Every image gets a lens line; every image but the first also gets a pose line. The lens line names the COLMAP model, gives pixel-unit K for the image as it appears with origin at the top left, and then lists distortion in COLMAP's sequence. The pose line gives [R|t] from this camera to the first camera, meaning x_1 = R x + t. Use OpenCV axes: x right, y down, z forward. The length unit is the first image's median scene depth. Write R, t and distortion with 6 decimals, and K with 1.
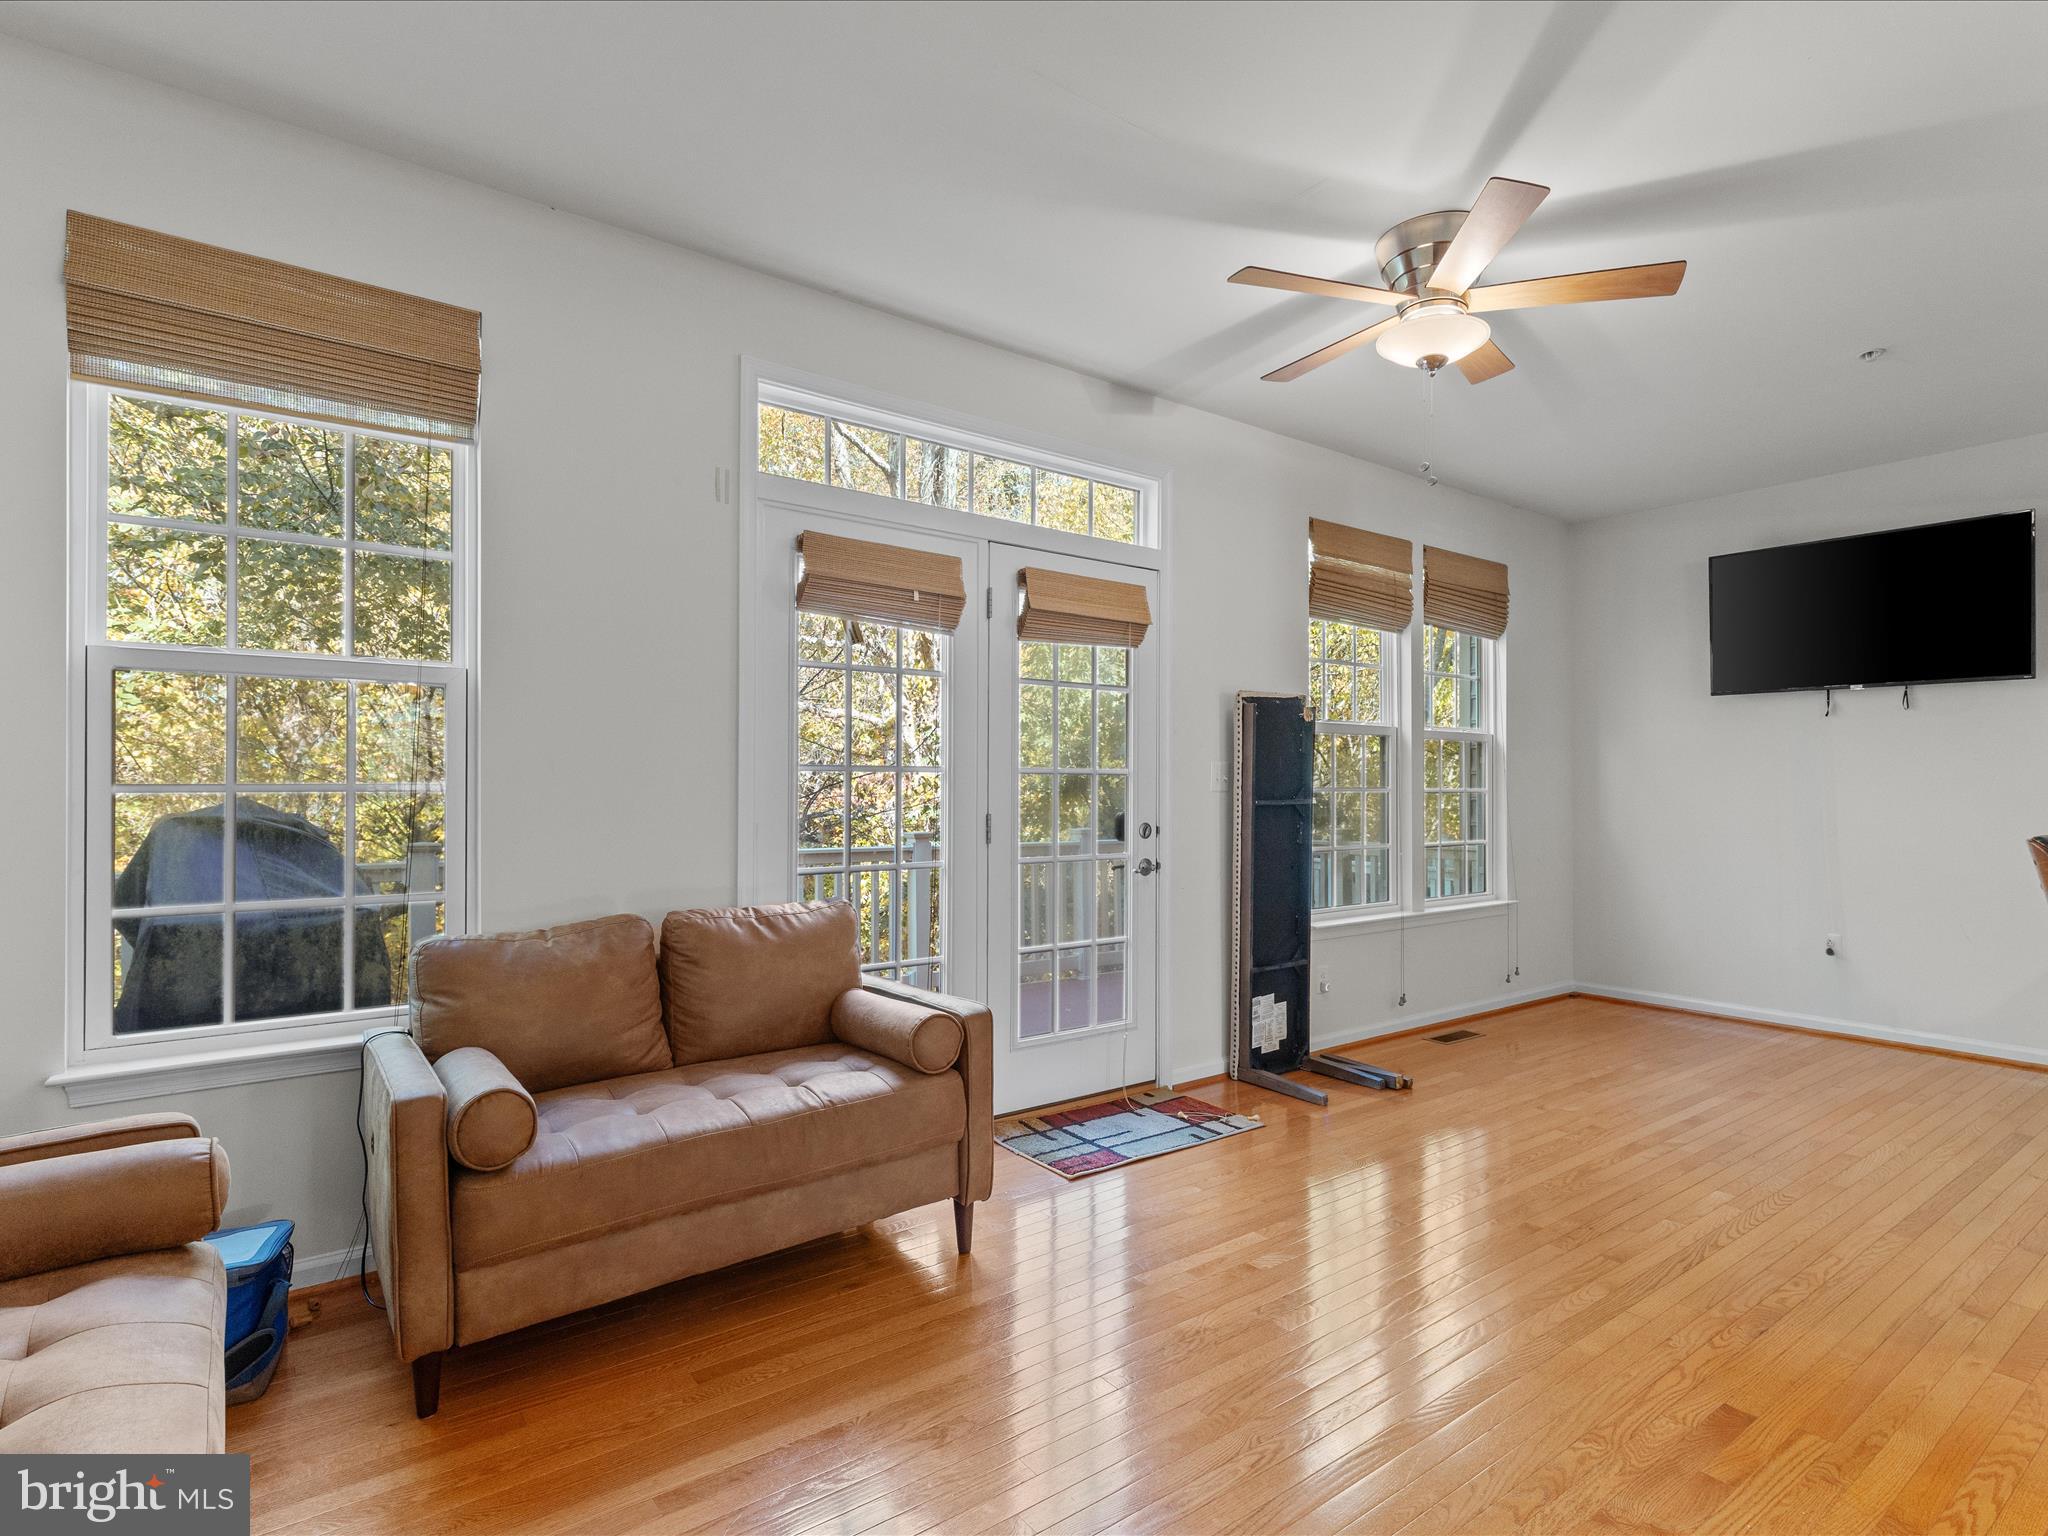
lens RADIAL K [[1060.4, 0, 1022.8], [0, 1060.4, 785.8], [0, 0, 1]] dist [0.007938, -0.002452]
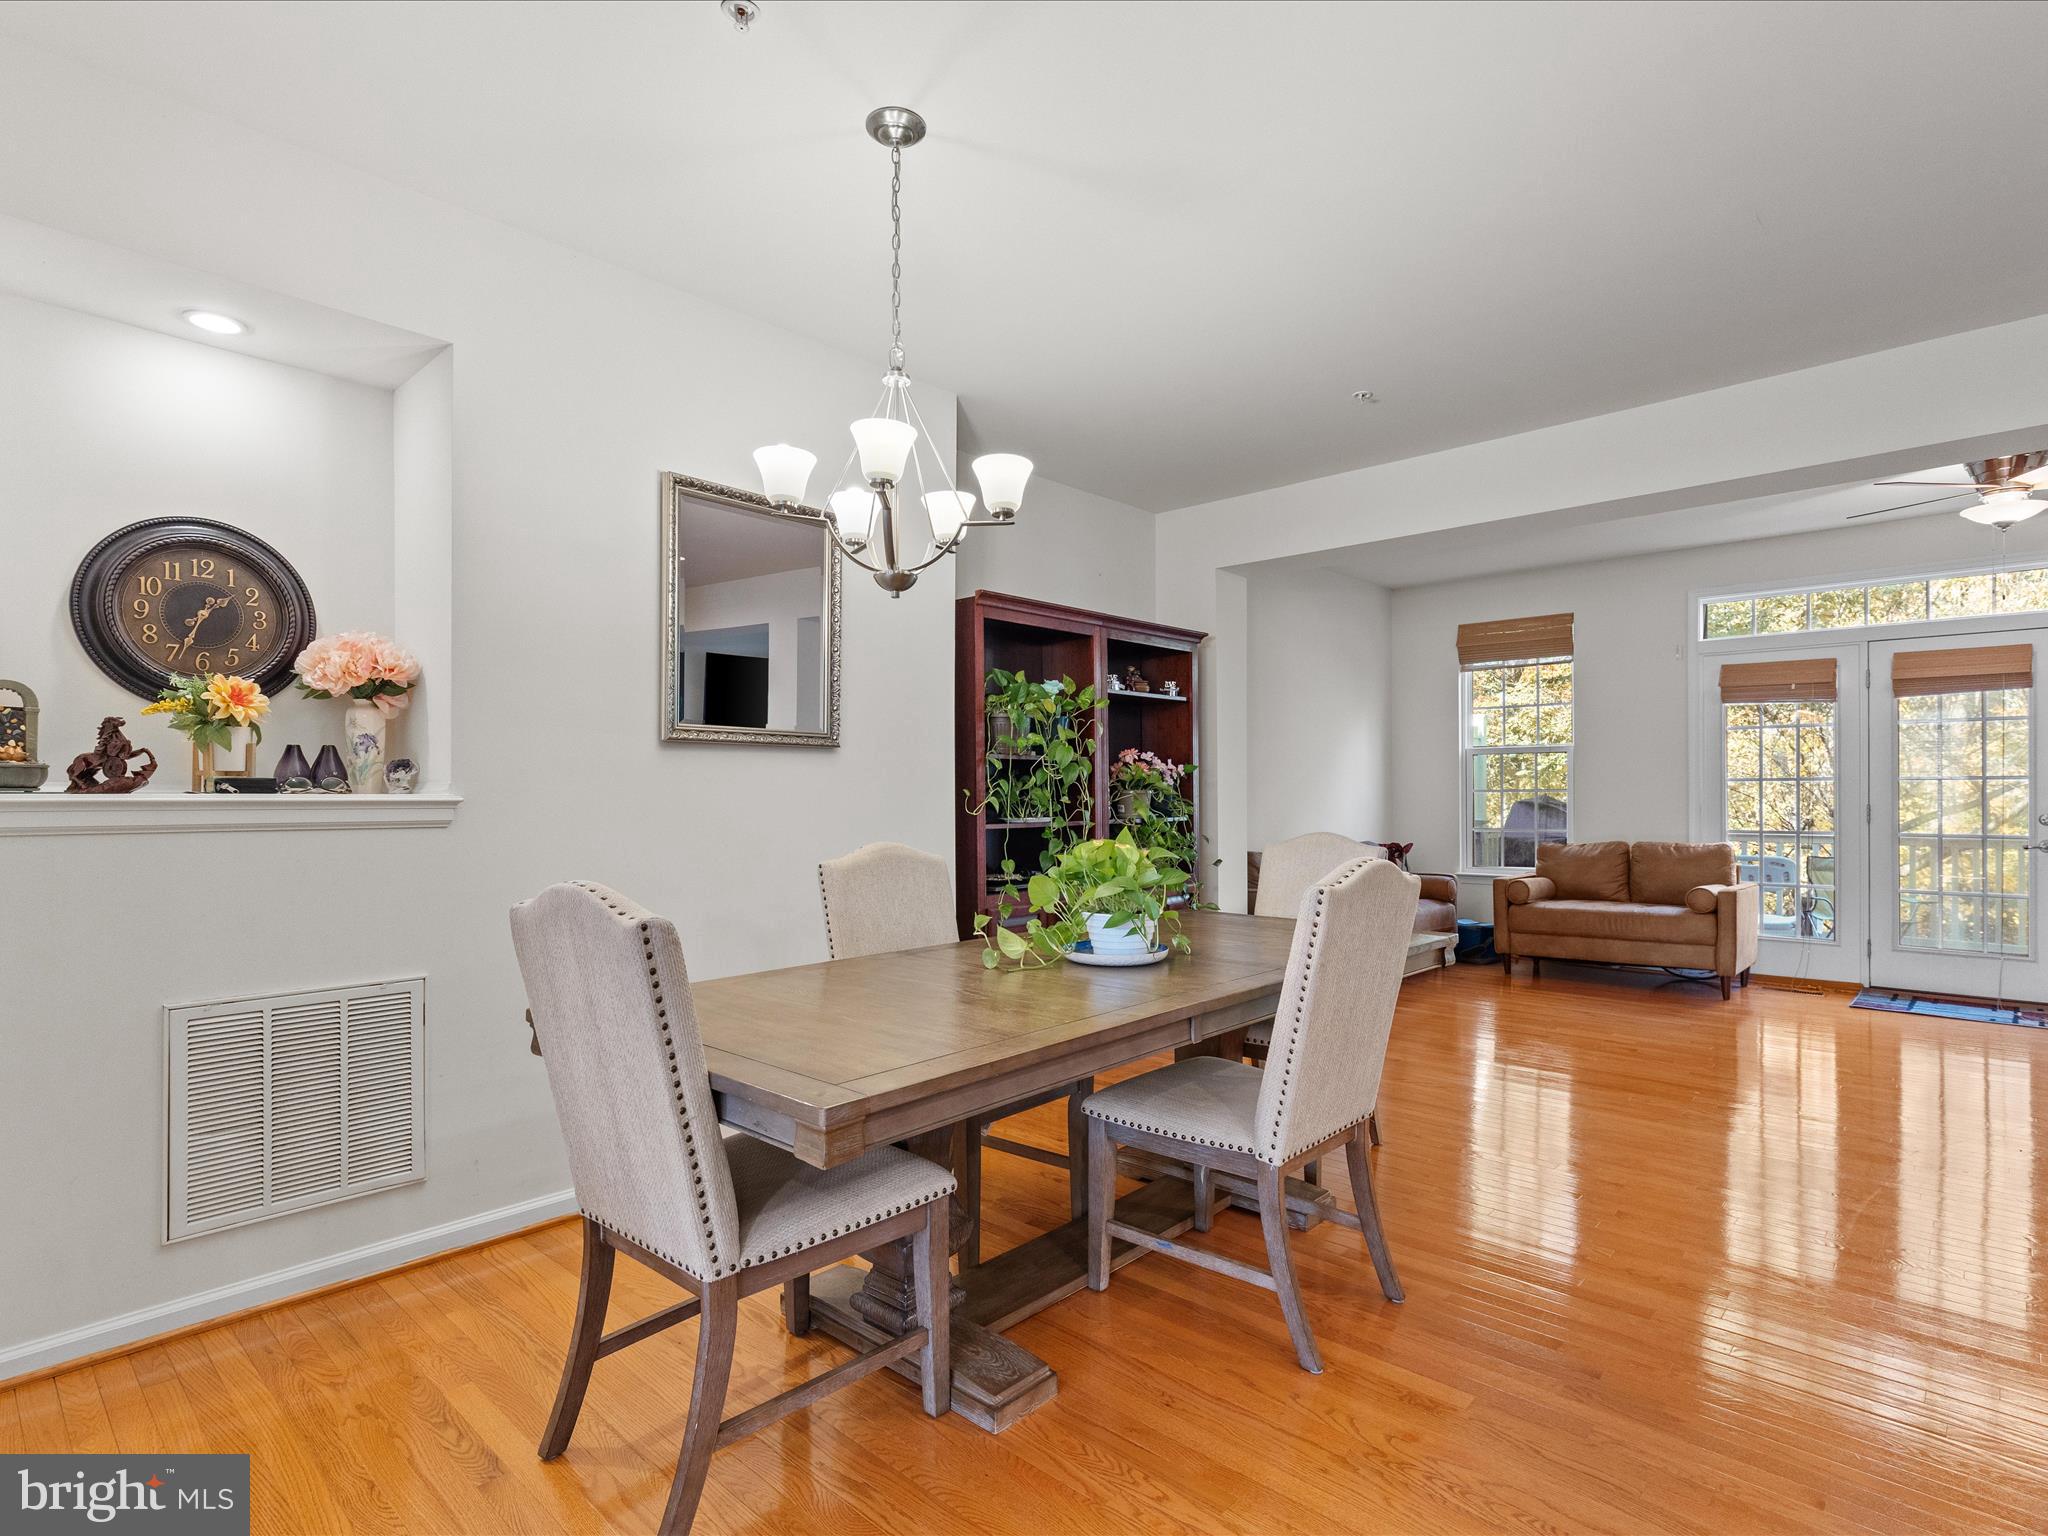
lens RADIAL K [[1060.4, 0, 1022.8], [0, 1060.4, 785.8], [0, 0, 1]] dist [0.007938, -0.002452]
pose [[0.158724, -0.006745, -0.987300, 1.748670], [-0.001263, 0.999974, -0.007034, 0.010767], [0.987322, 0.002363, 0.158712, -0.728019]]
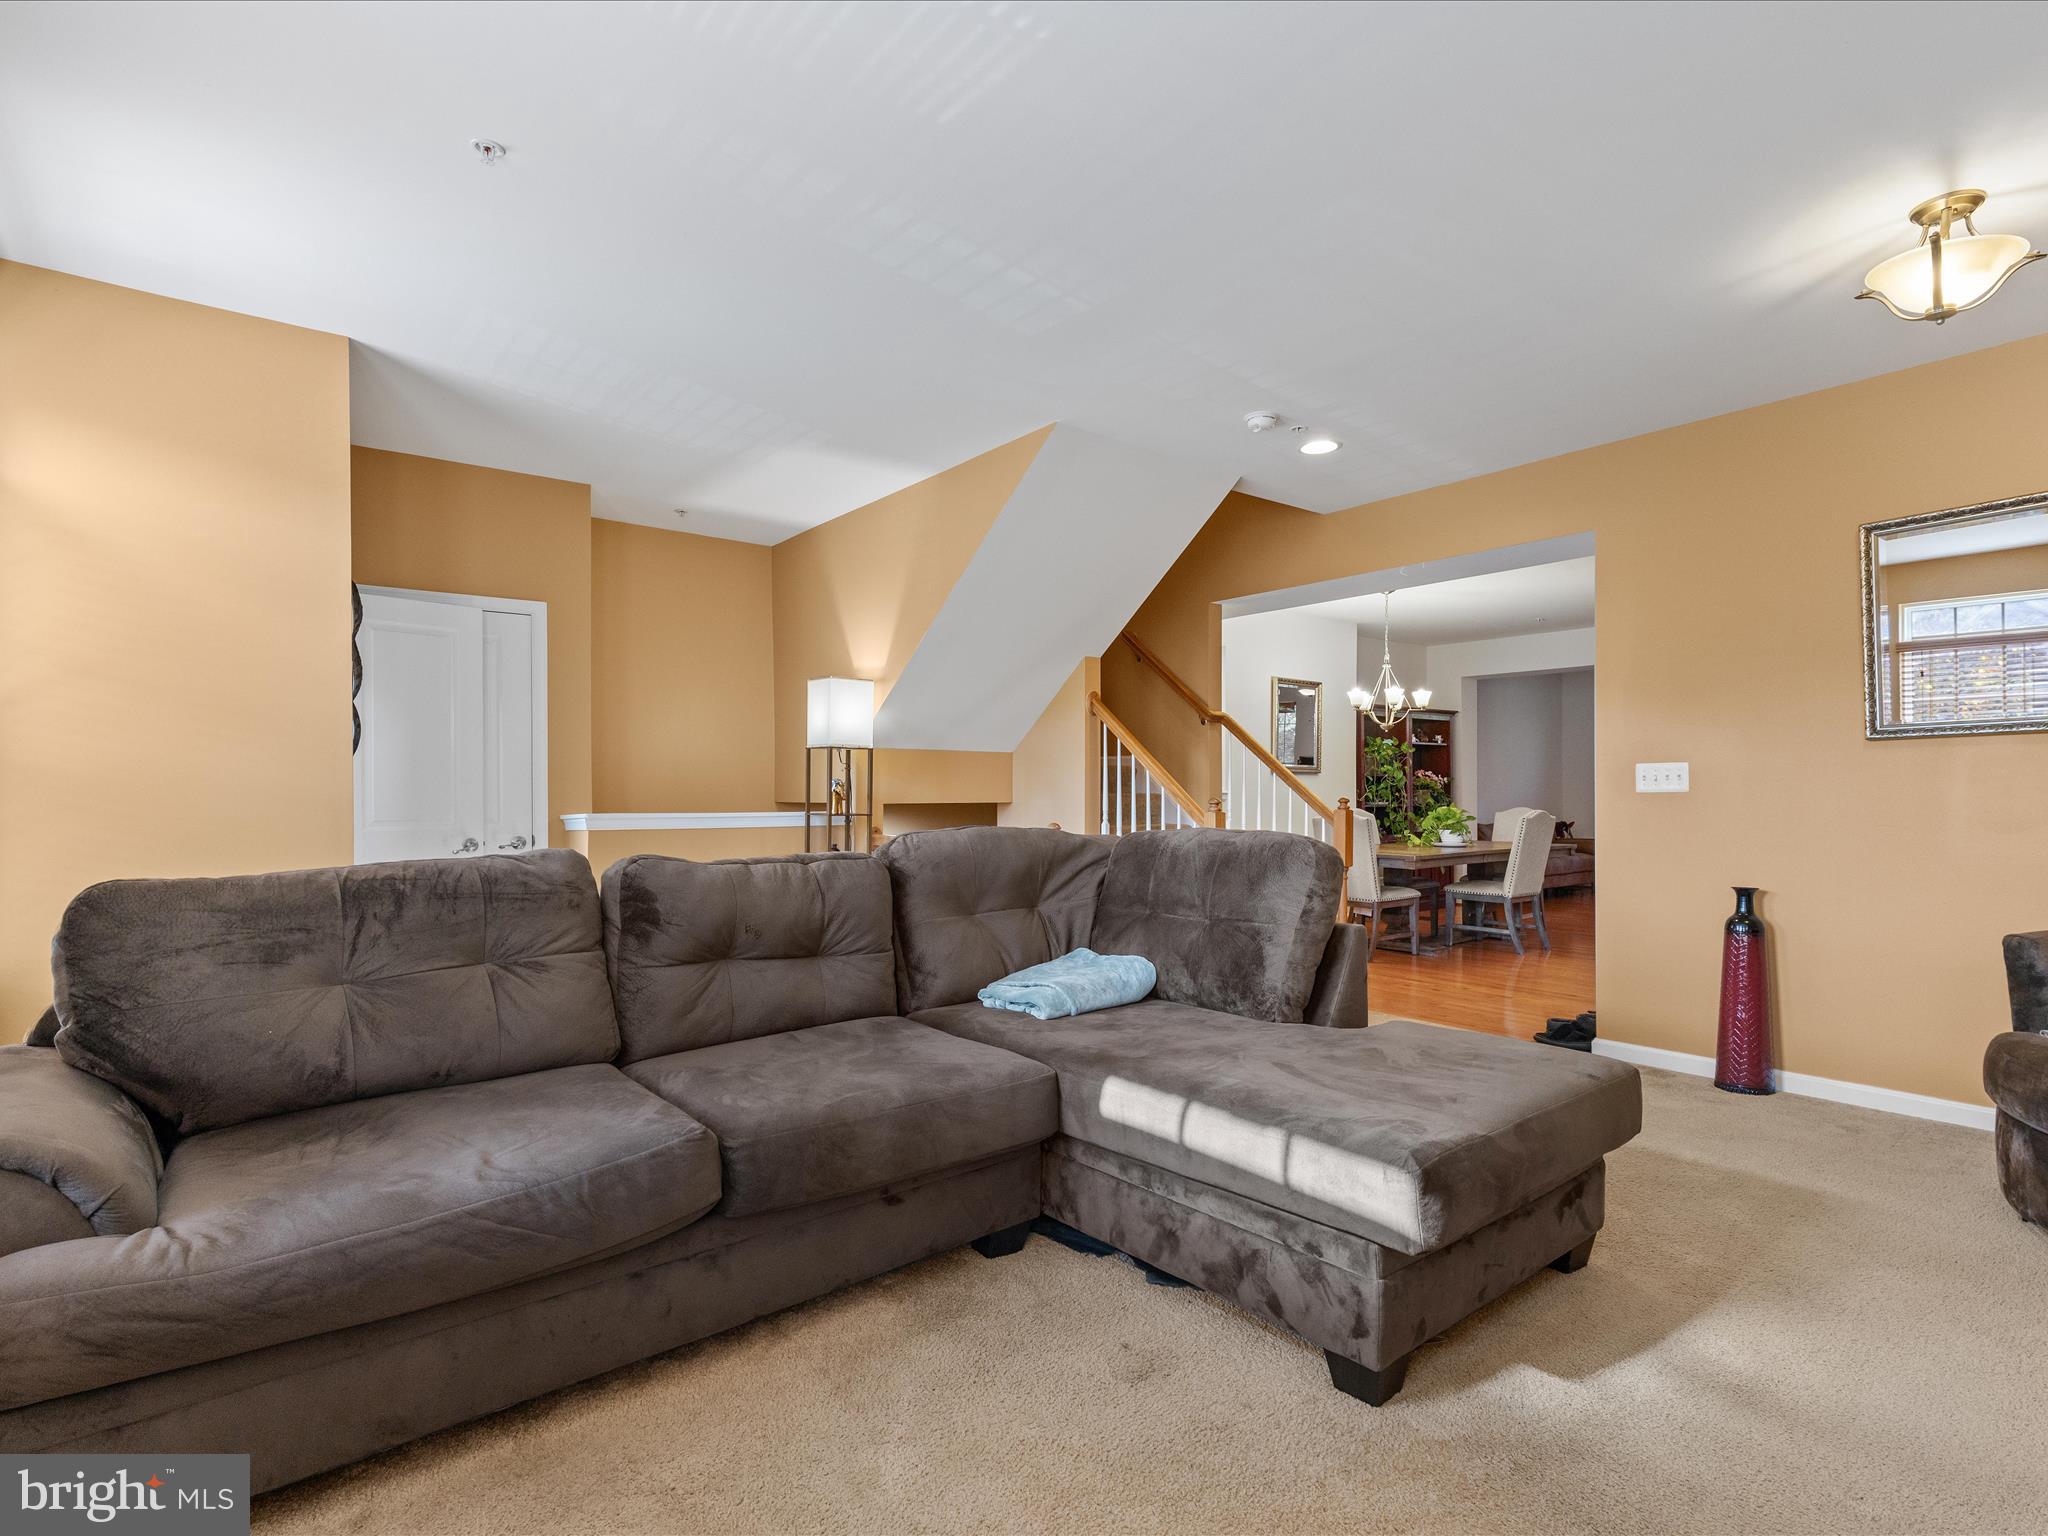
lens RADIAL K [[1060.4, 0, 1022.8], [0, 1060.4, 785.8], [0, 0, 1]] dist [0.007938, -0.002452]
pose [[0.007495, -0.005896, -0.999955, 3.800333], [-0.003203, 0.999977, -0.005920, 0.017764], [0.999967, 0.003247, 0.007475, -1.728988]]
